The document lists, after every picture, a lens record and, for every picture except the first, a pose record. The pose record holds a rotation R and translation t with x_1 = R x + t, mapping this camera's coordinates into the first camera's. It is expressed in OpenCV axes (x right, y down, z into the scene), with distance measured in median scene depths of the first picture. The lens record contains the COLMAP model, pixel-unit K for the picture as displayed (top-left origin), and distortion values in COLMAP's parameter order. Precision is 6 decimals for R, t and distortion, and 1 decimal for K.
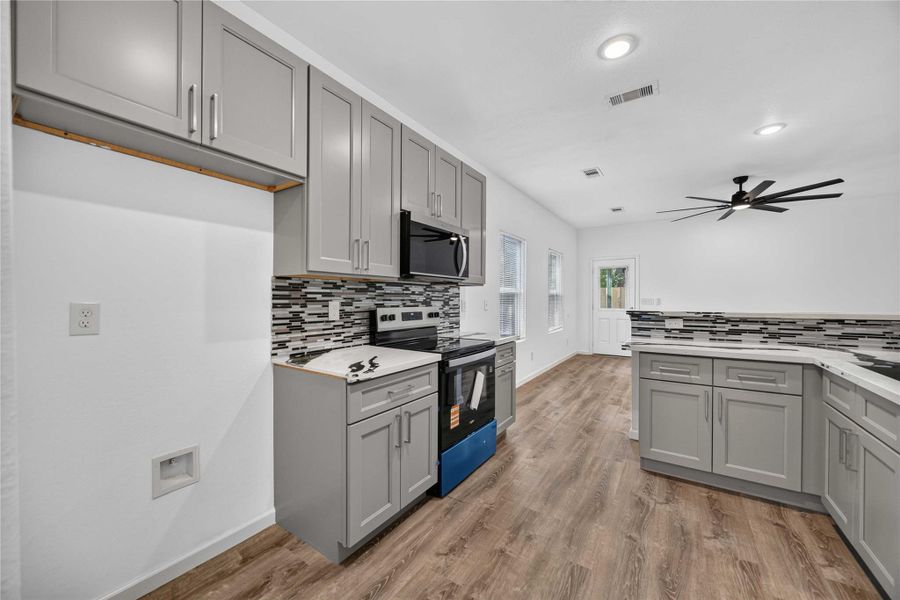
lens RADIAL K [[340.1, 0, 451.6], [0, 340.1, 299.6], [0, 0, 1]] dist [-0.000464, 0.000009]
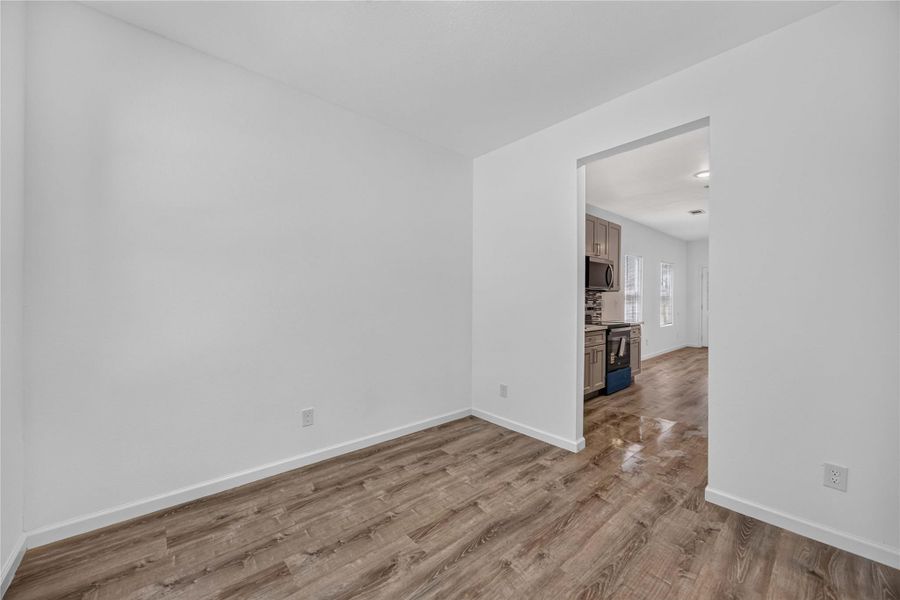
lens RADIAL K [[340.1, 0, 448.0], [0, 340.1, 302.7], [0, 0, 1]] dist [-0.000464, 0.000009]
pose [[0.964809, 0.001999, -0.262945, -0.319951], [-0.000224, 0.999977, 0.006781, 0.002312], [0.262953, -0.006483, 0.964787, -0.958173]]
